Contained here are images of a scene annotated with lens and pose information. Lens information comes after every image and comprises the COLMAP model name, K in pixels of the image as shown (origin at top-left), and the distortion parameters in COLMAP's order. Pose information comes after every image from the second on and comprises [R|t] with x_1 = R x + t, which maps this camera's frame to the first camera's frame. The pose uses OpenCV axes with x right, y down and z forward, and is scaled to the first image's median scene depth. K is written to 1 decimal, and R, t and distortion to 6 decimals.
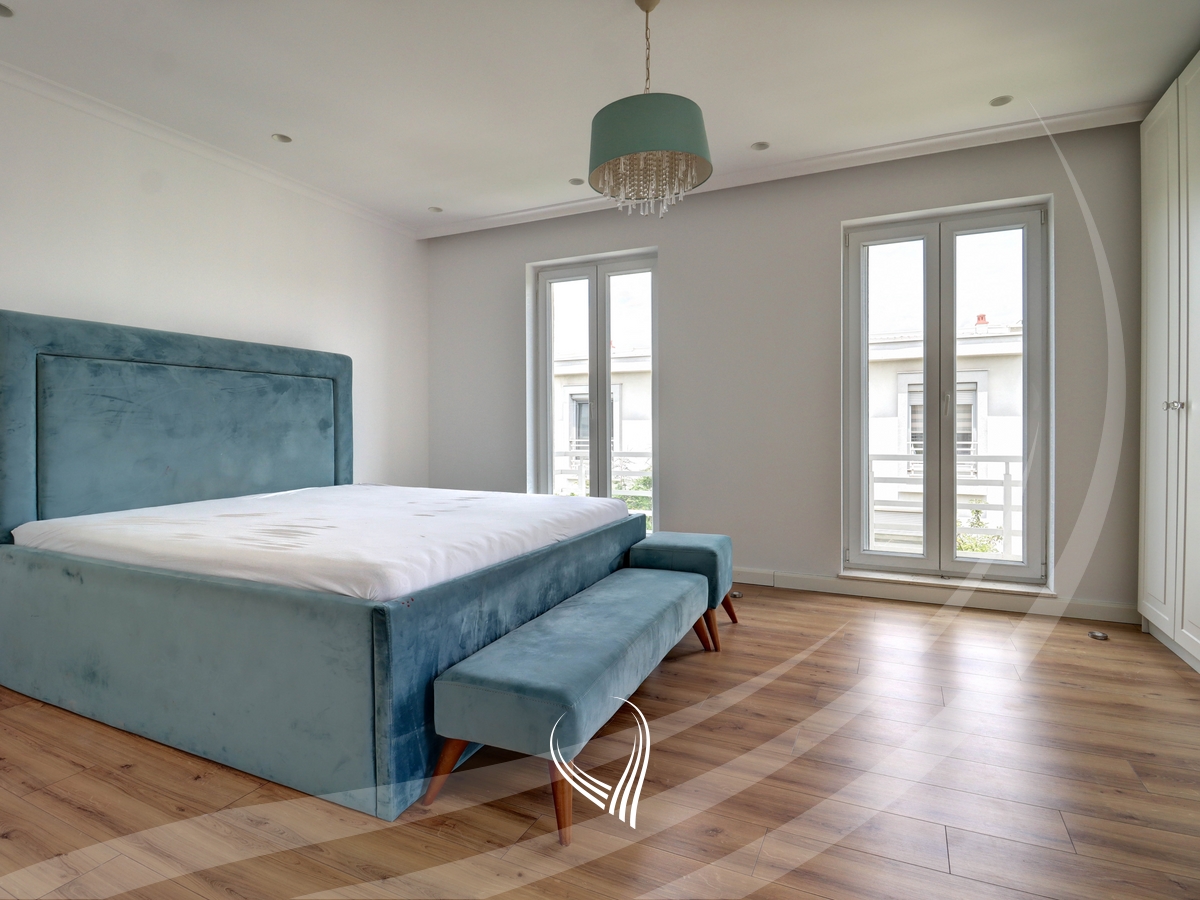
lens RADIAL K [[627.3, 0, 603.3], [0, 627.3, 432.0], [0, 0, 1]] dist [0.004618, -0.015570]
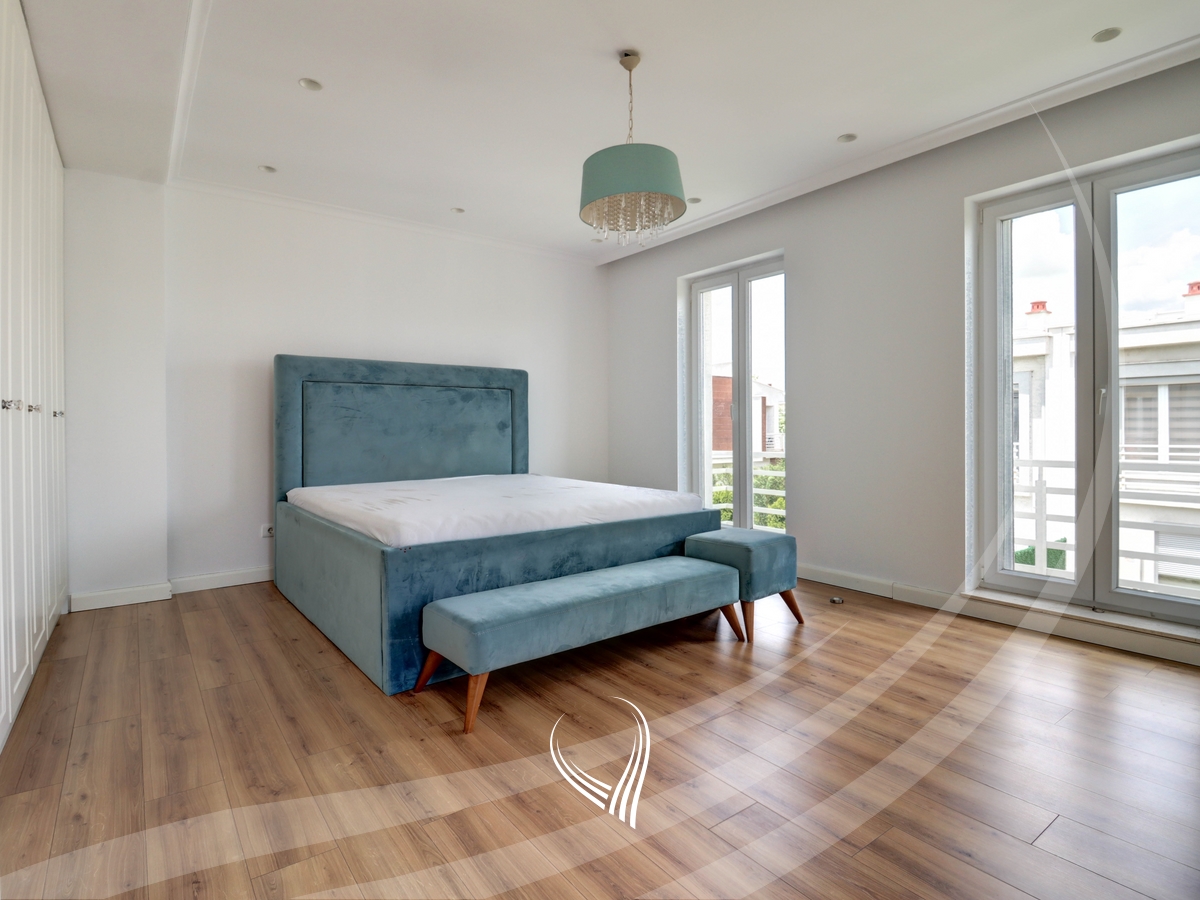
lens RADIAL K [[627.3, 0, 603.3], [0, 627.3, 432.0], [0, 0, 1]] dist [0.004618, -0.015570]
pose [[0.884887, 0.003604, -0.465791, 0.389071], [-0.003598, 0.999993, 0.000900, -0.001244], [0.465791, 0.000879, 0.884894, -0.034687]]
